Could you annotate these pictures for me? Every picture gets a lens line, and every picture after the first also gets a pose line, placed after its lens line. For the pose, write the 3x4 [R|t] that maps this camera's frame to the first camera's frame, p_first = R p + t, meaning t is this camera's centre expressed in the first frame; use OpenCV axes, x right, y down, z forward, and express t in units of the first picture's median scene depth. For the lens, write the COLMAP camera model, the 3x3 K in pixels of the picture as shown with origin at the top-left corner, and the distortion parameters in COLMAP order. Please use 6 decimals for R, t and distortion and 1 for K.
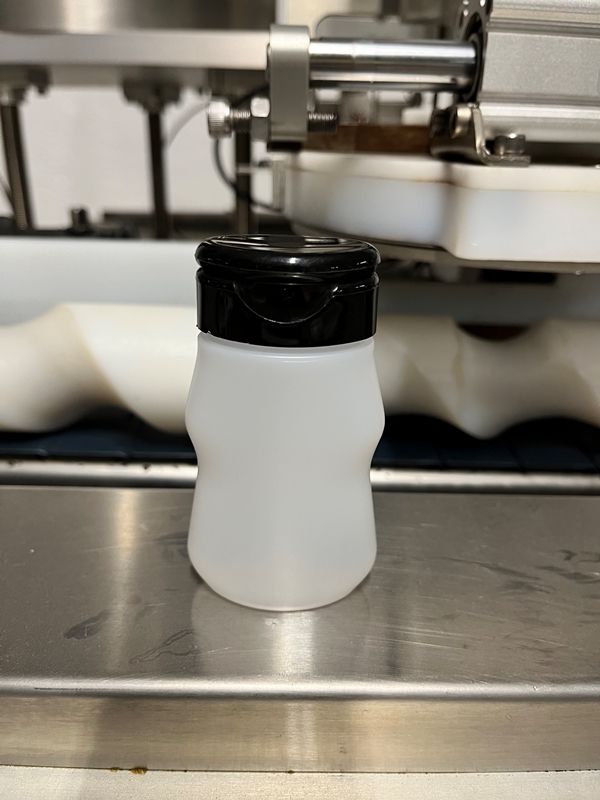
lens RADIAL K [[608.2, 0, 300.0], [0, 608.2, 400.0], [0, 0, 1]] dist [0.063671, -0.074475]
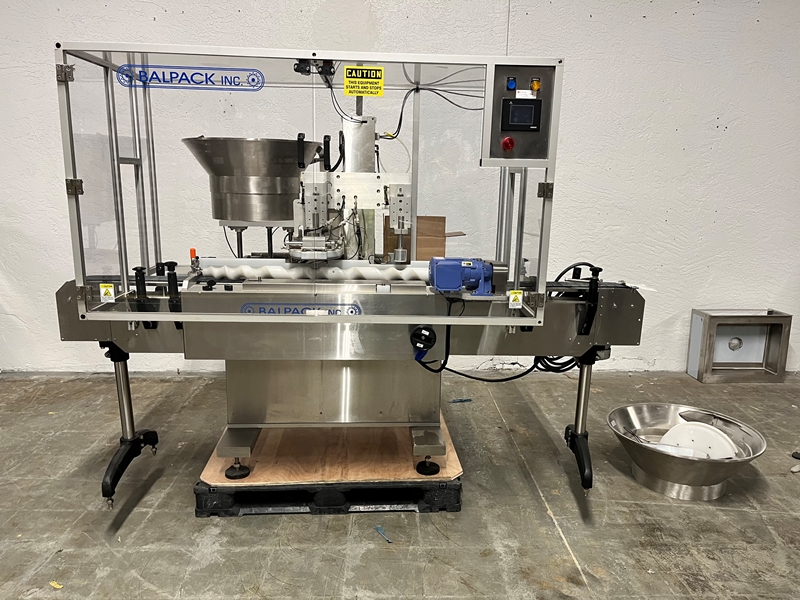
lens RADIAL K [[608.2, 0, 398.7], [0, 608.2, 305.5], [0, 0, 1]] dist [0.063671, -0.074475]
pose [[0.999133, -0.019524, 0.036760, 0.974624], [0.025734, 0.983898, -0.176869, 1.592706], [-0.032715, 0.177661, 0.983548, -6.014818]]
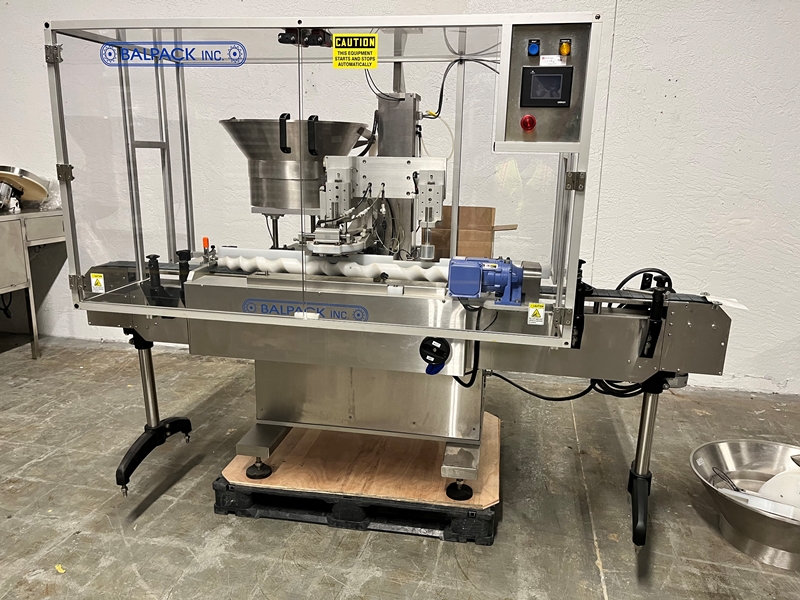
lens RADIAL K [[607.9, 0, 400.0], [0, 607.9, 300.0], [0, 0, 1]] dist [0.064403, -0.076645]
pose [[0.982023, 0.034183, -0.185642, 2.144708], [-0.062774, 0.986631, -0.150397, 1.211305], [0.178019, 0.159347, 0.971040, -5.179736]]
